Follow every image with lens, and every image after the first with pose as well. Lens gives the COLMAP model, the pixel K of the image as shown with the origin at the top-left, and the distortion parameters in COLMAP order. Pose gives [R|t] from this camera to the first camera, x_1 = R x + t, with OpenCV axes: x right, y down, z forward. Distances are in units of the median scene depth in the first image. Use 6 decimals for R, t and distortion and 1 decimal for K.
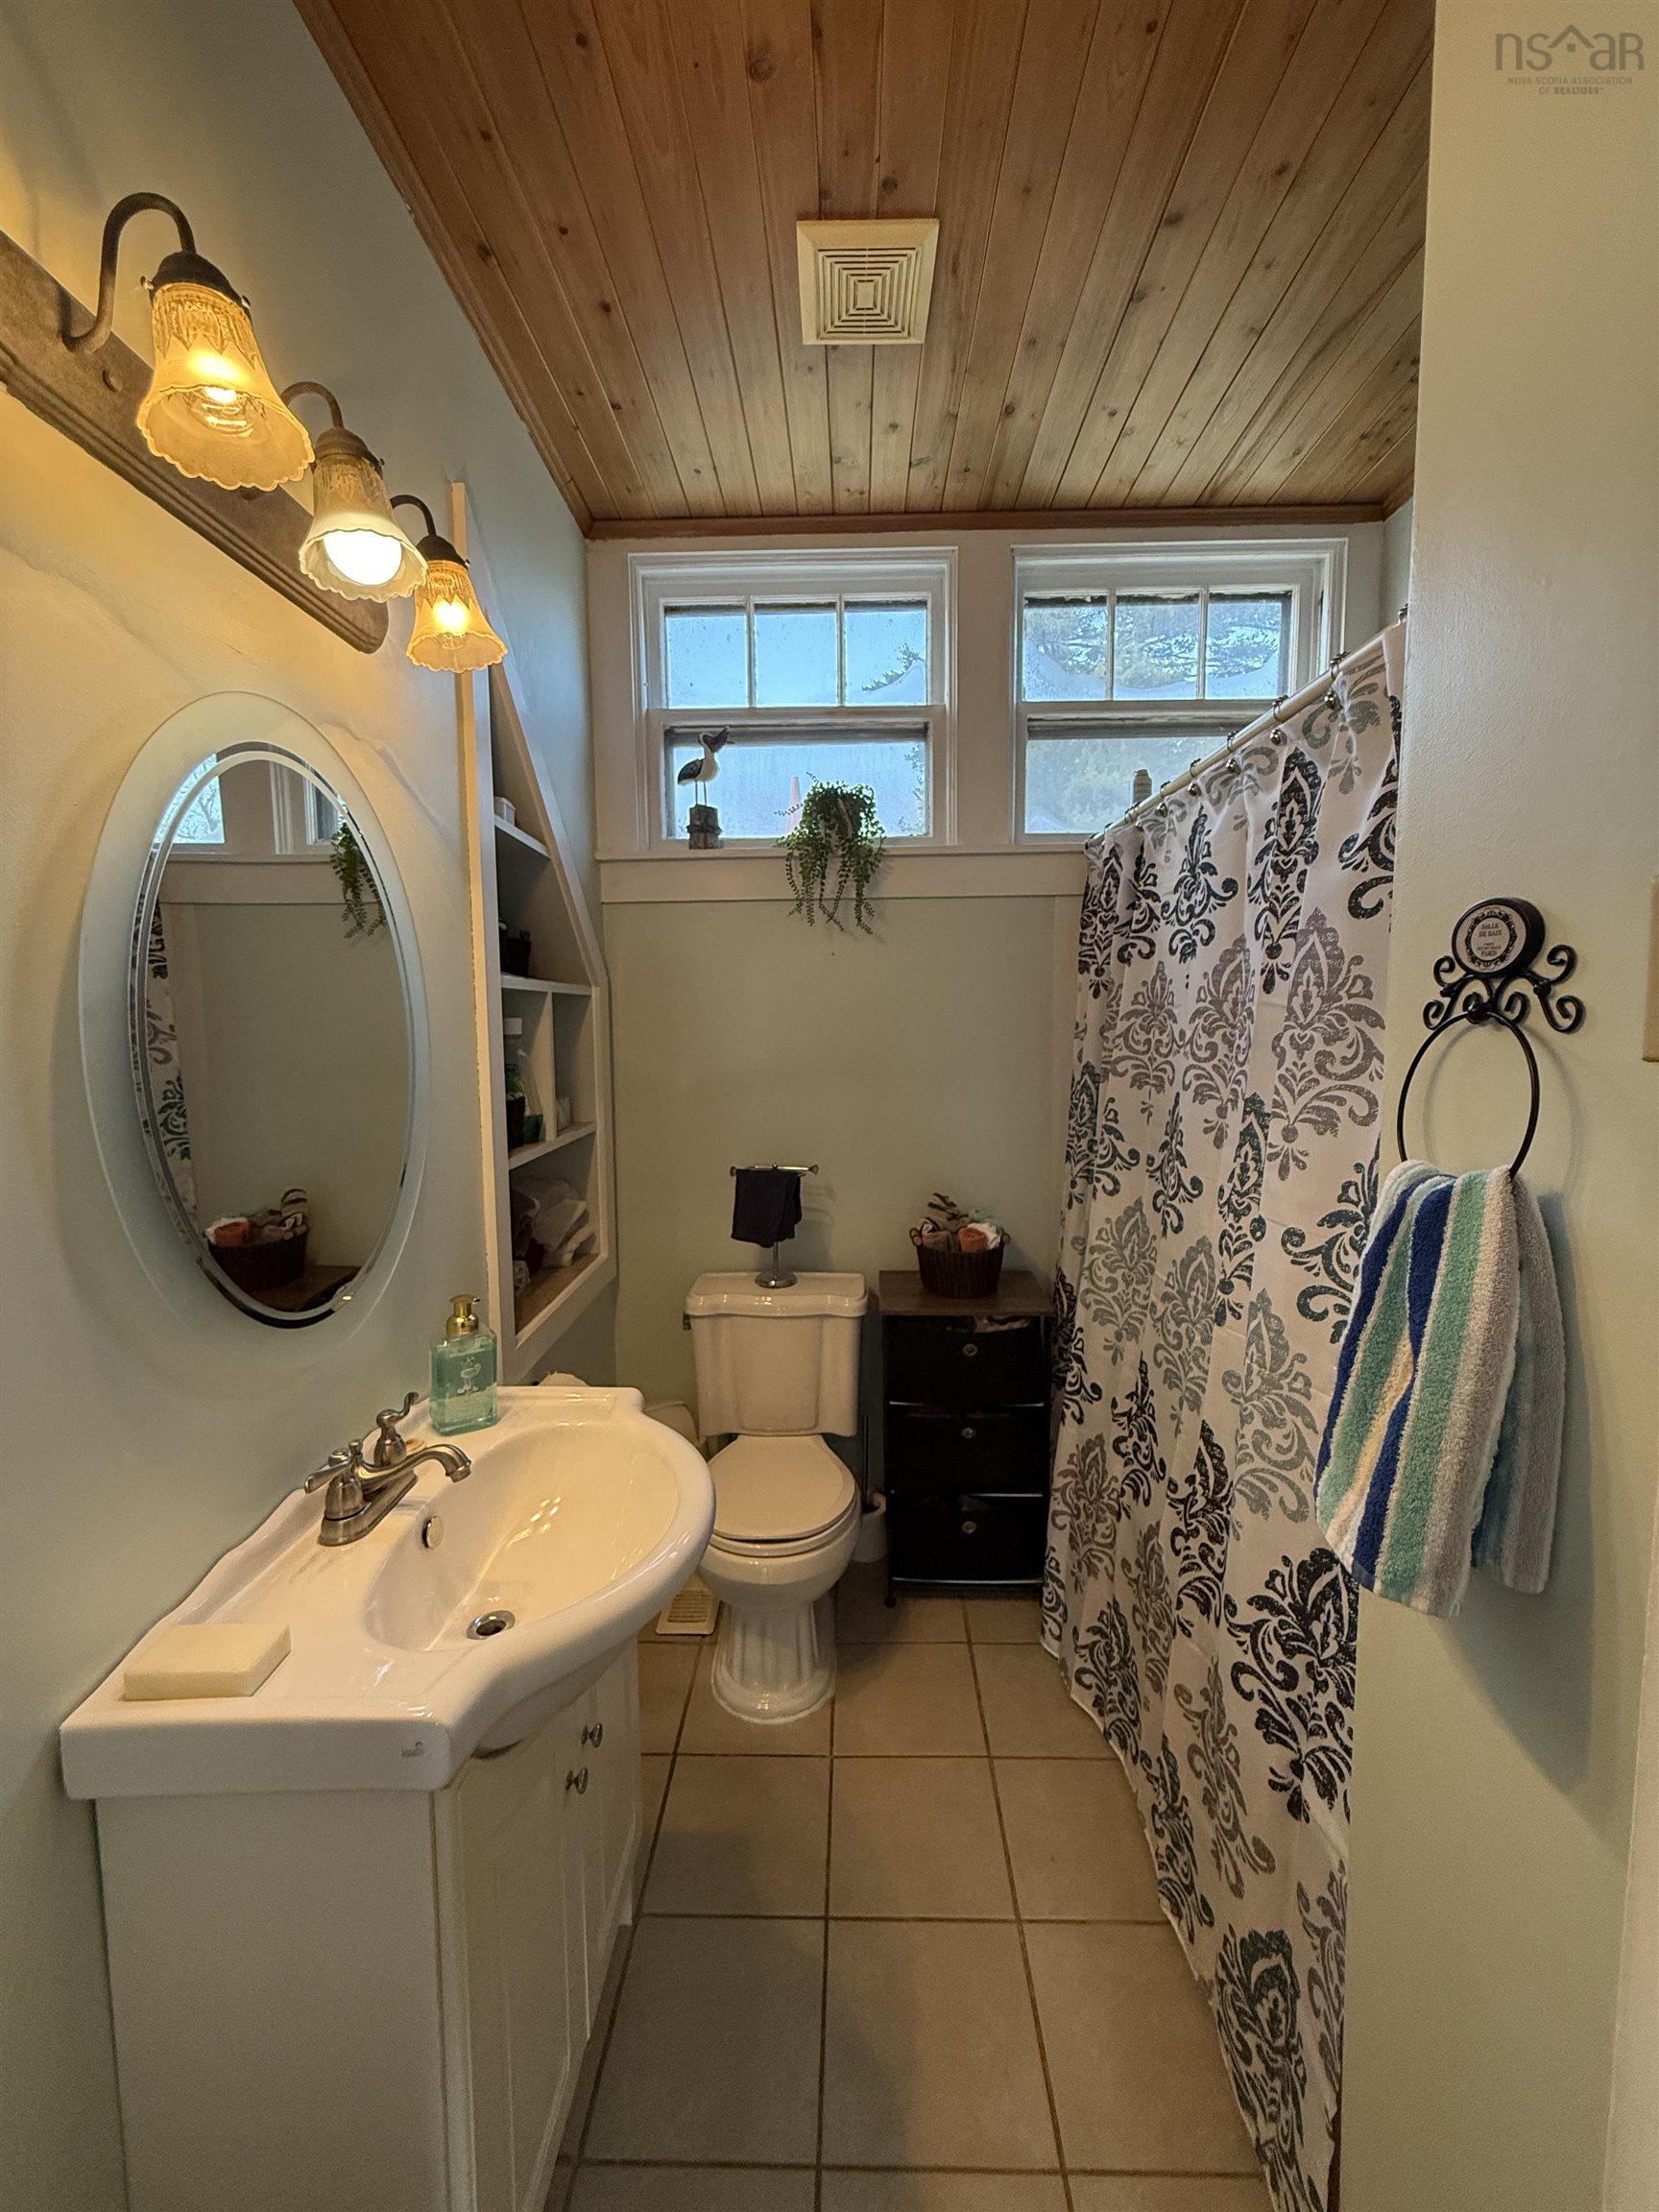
lens RADIAL K [[881.7, 0, 841.9], [0, 881.7, 1099.5], [0, 0, 1]] dist [0.001219, 0.000044]
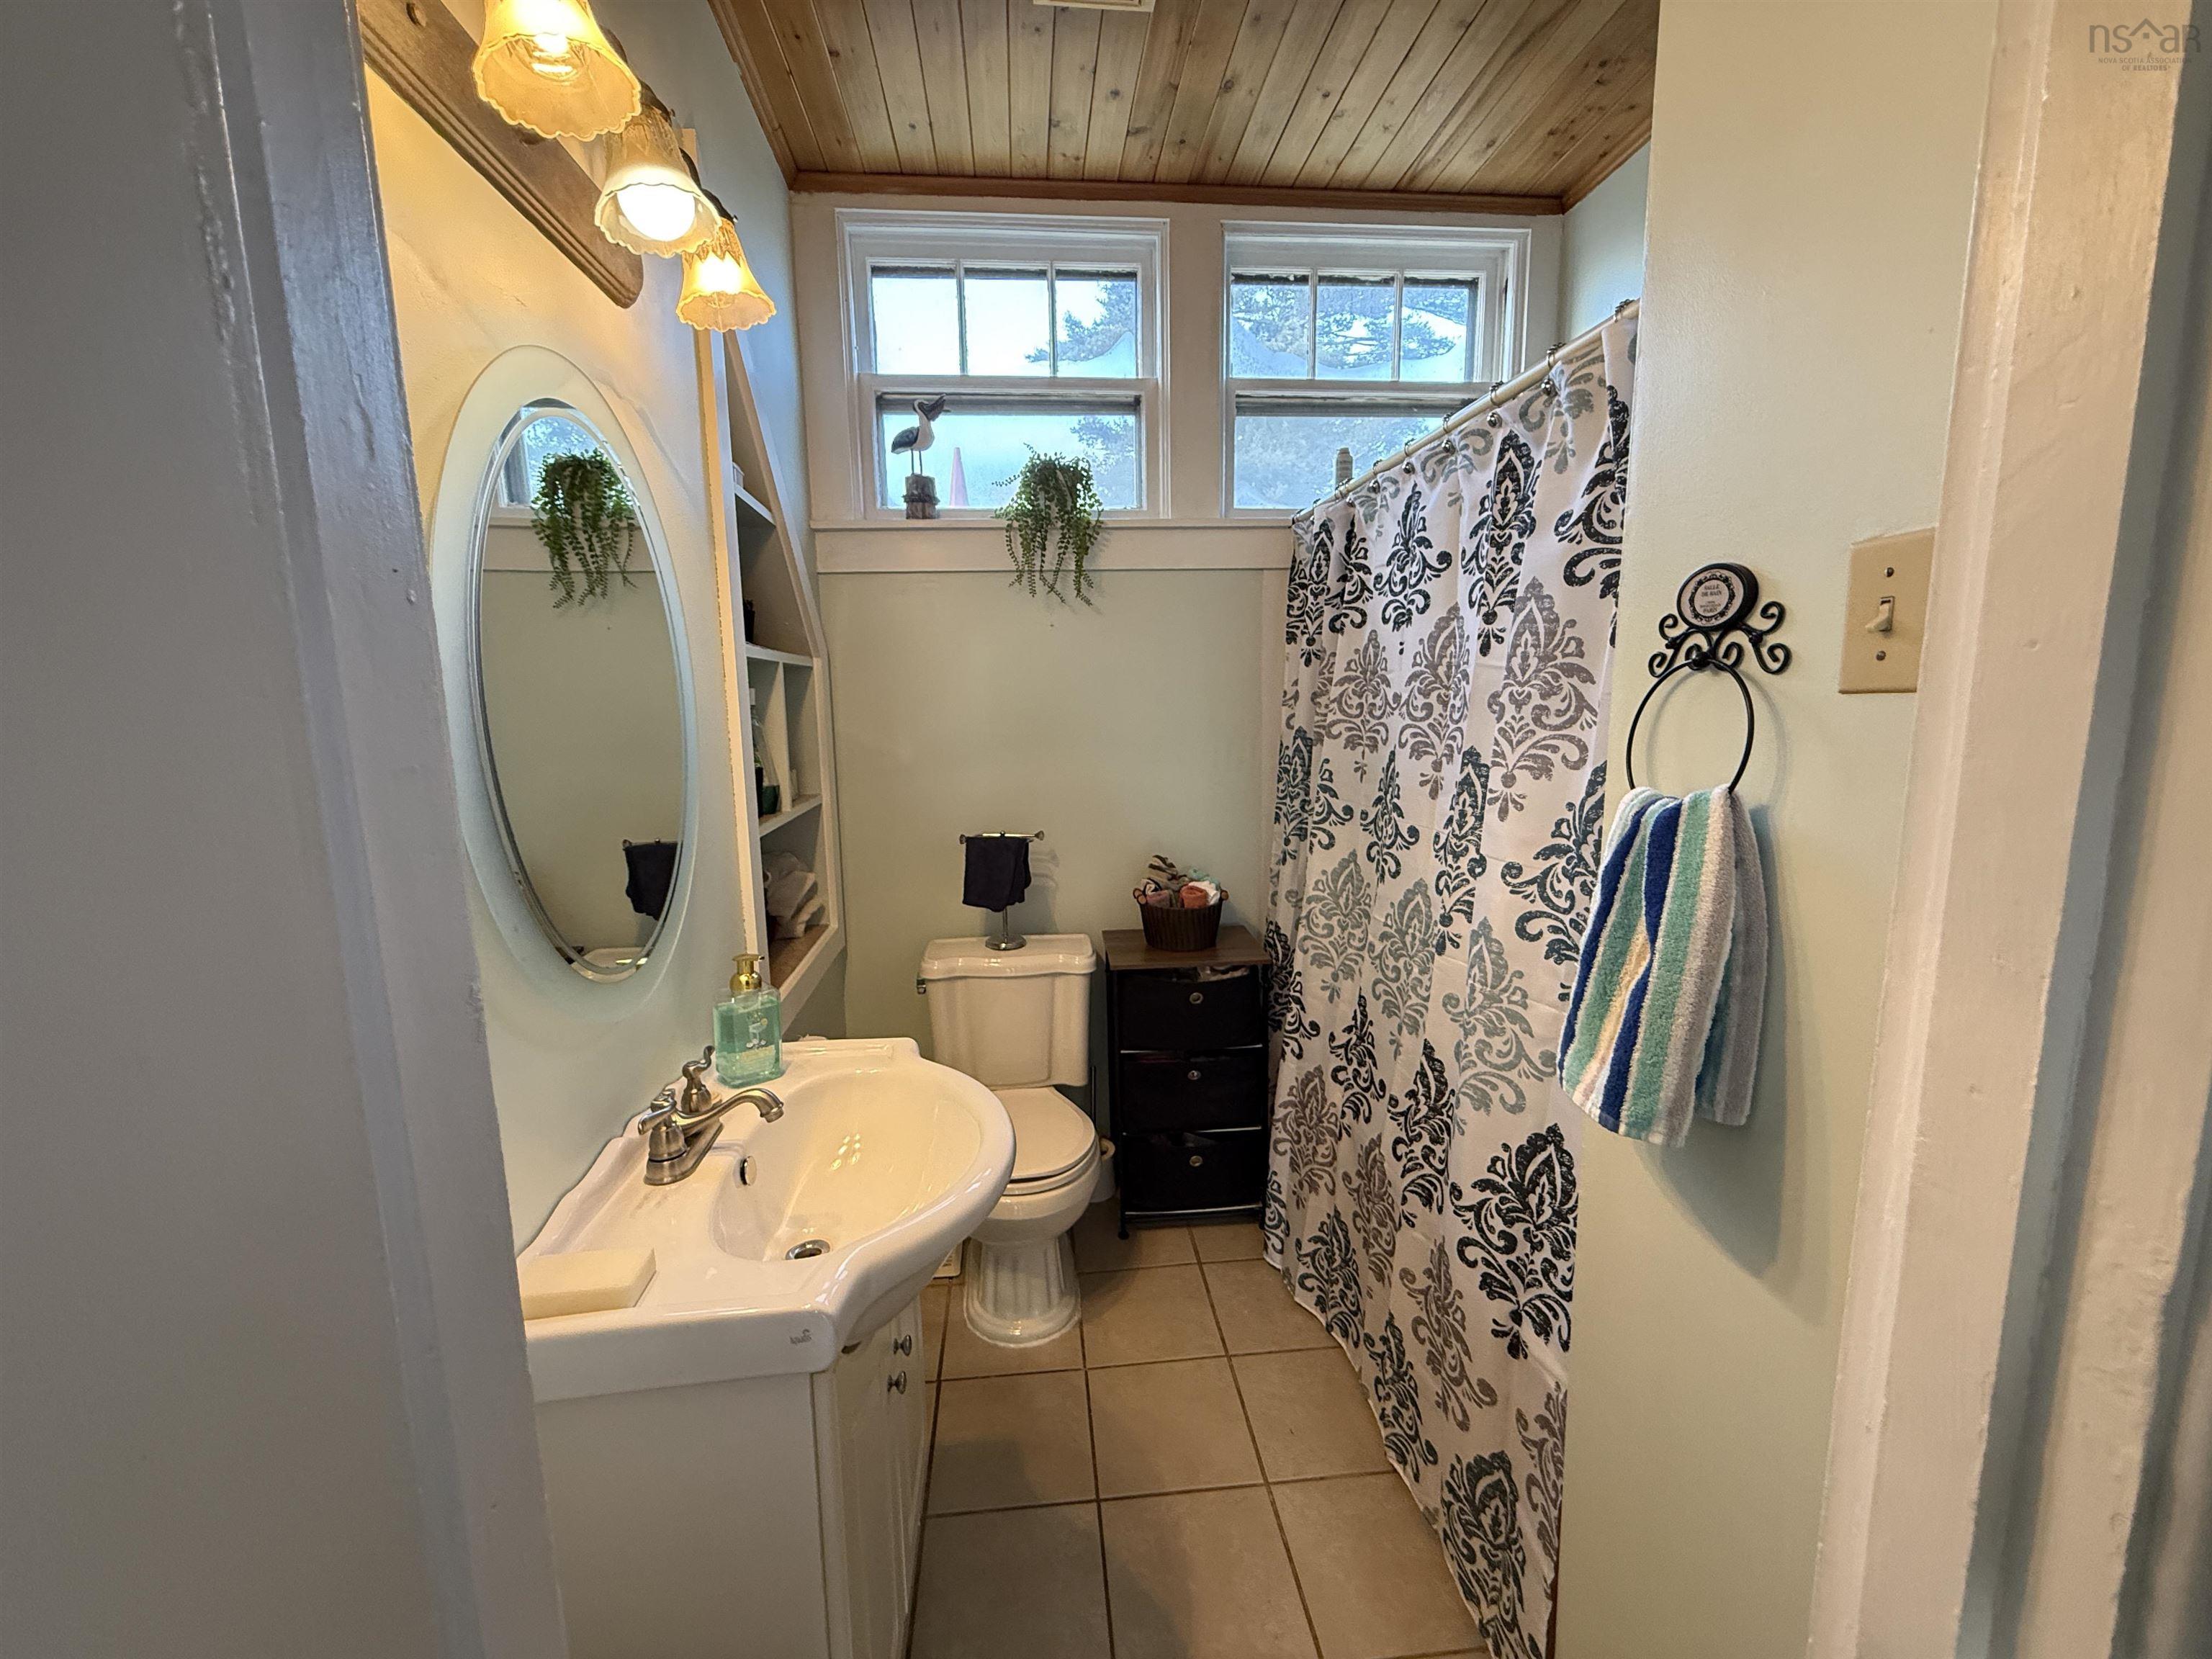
lens RADIAL K [[881.7, 0, 1106.0], [0, 881.7, 829.5], [0, 0, 1]] dist [0.001219, 0.000044]
pose [[0.993428, -0.025848, 0.111501, -0.115260], [0.019628, 0.998208, 0.056526, 0.024671], [-0.112763, -0.053966, 0.992155, -0.058061]]
